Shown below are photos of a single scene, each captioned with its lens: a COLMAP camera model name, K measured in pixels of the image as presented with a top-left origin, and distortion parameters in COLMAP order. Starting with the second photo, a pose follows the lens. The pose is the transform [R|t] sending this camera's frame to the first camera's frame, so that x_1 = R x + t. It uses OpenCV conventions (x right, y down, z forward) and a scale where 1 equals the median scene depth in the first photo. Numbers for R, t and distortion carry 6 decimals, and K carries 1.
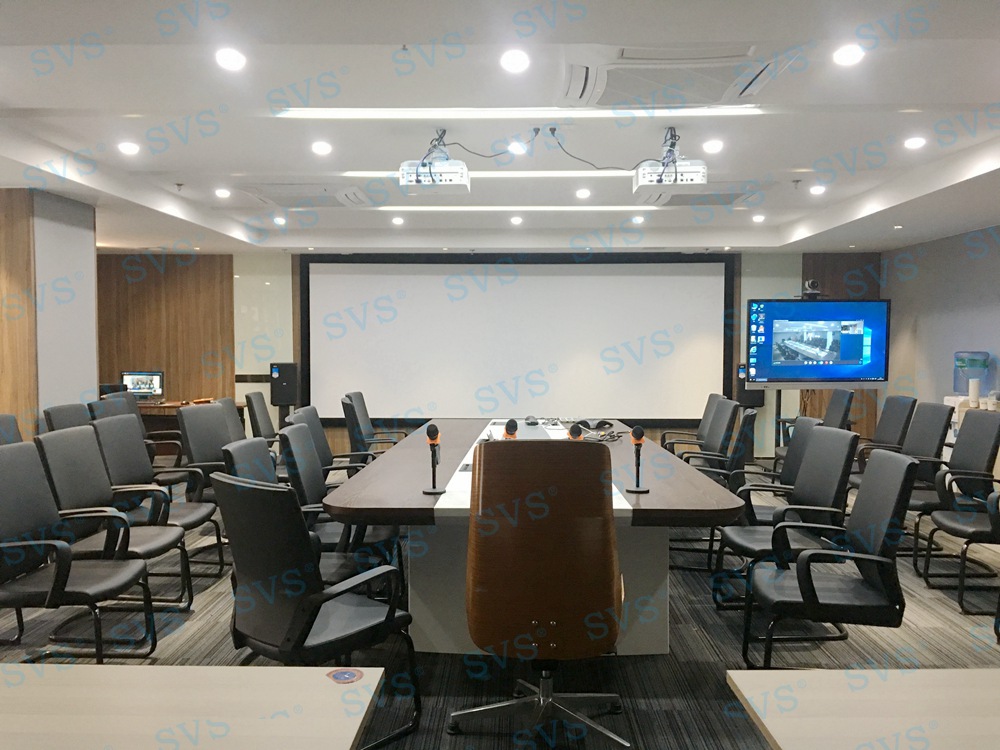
lens RADIAL K [[841.5, 0, 500.0], [0, 841.5, 375.0], [0, 0, 1]] dist [0.017534, 0.006298]
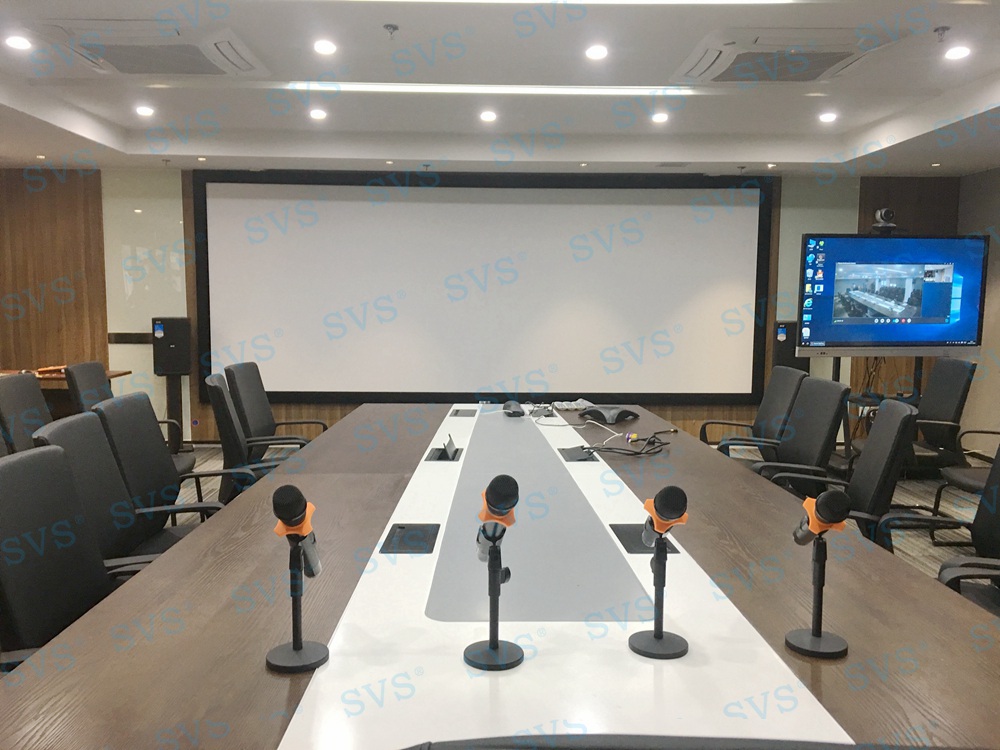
lens RADIAL K [[841.5, 0, 500.0], [0, 841.5, 375.0], [0, 0, 1]] dist [0.017534, 0.006298]
pose [[0.999003, 0.001620, 0.044604, -0.001555], [-0.003974, 0.998600, 0.052740, -0.004763], [-0.044456, -0.052864, 0.997612, 0.269802]]
